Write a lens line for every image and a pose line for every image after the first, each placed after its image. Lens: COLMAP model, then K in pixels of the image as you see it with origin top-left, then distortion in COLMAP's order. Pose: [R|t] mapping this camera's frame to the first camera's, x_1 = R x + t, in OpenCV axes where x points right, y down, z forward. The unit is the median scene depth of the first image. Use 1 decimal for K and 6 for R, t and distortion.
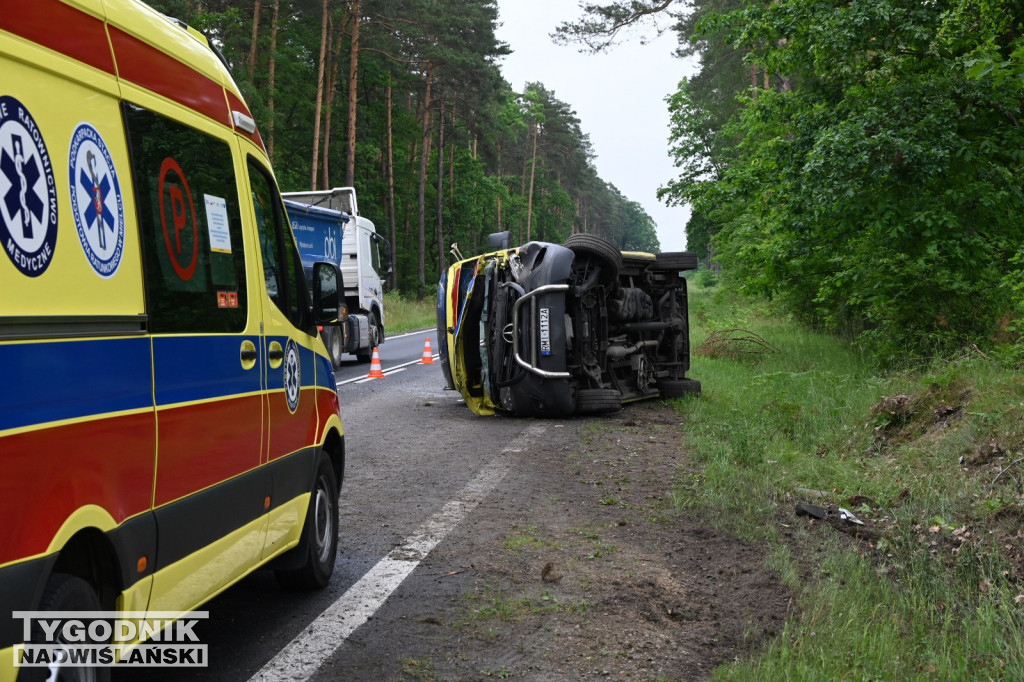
lens RADIAL K [[2131.8, 0, 512.0], [0, 2131.8, 341.0], [0, 0, 1]] dist [0.017139, -0.076361]
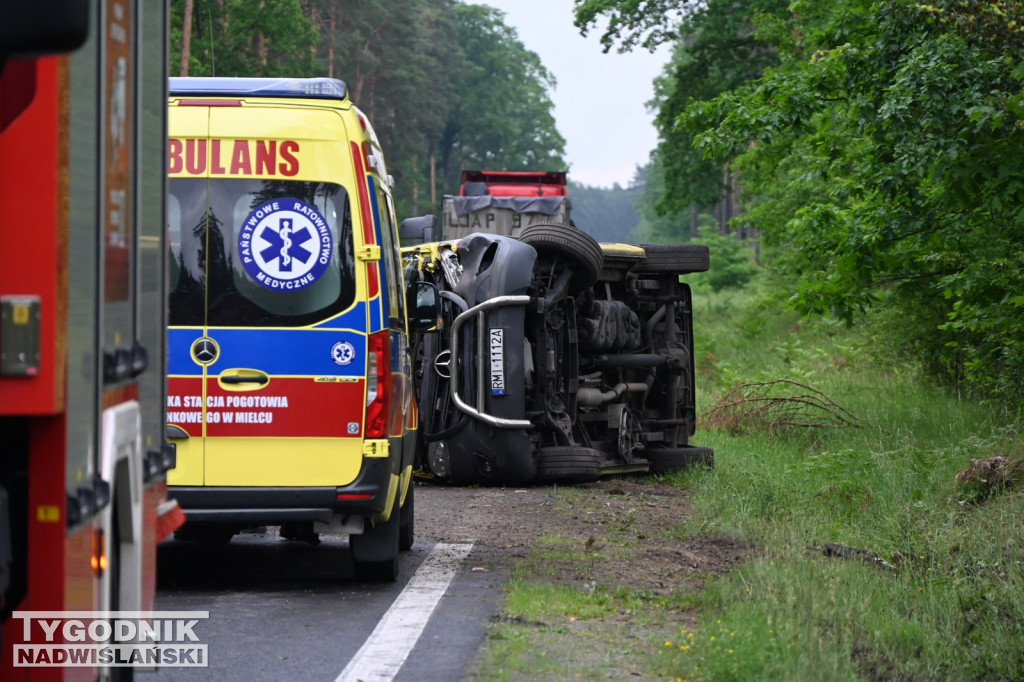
lens RADIAL K [[2511.5, 0, 512.0], [0, 2511.5, 341.0], [0, 0, 1]] dist [-0.391837, 0.126483]
pose [[0.999931, 0.010060, 0.005987, 0.020440], [-0.010004, 0.999907, -0.009318, -0.004827], [-0.006080, 0.009257, 0.999939, 0.219886]]
